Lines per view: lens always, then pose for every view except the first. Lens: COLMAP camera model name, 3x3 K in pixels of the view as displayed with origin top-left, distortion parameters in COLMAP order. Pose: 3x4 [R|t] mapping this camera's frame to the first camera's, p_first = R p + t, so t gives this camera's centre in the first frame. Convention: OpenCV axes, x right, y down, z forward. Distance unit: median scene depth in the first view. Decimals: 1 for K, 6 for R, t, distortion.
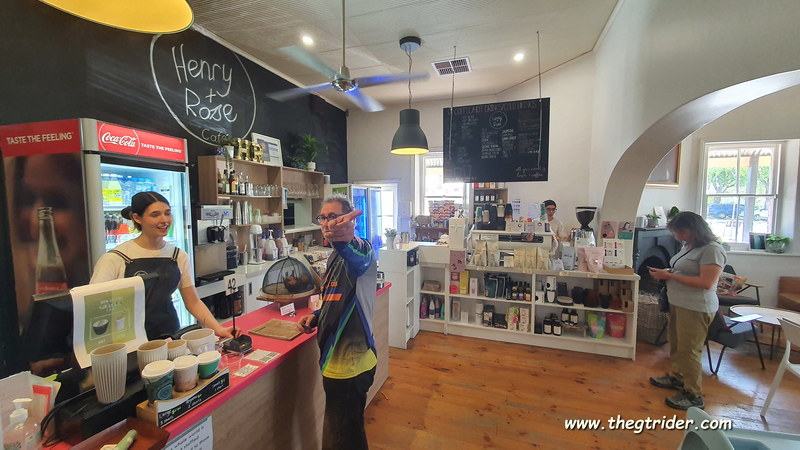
lens RADIAL K [[317.4, 0, 402.2], [0, 317.4, 223.5], [0, 0, 1]] dist [-0.000120, -0.000083]
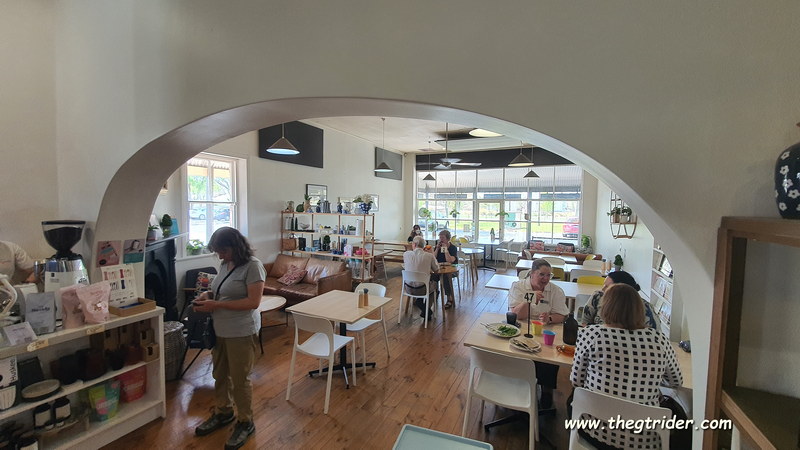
lens RADIAL K [[317.4, 0, 400.9], [0, 317.4, 221.0], [0, 0, 1]] dist [-0.000120, -0.000083]
pose [[0.132867, -0.043925, 0.990160, 0.054879], [0.049525, 0.998064, 0.037630, -0.046830], [-0.989896, 0.044038, 0.134785, 0.282361]]
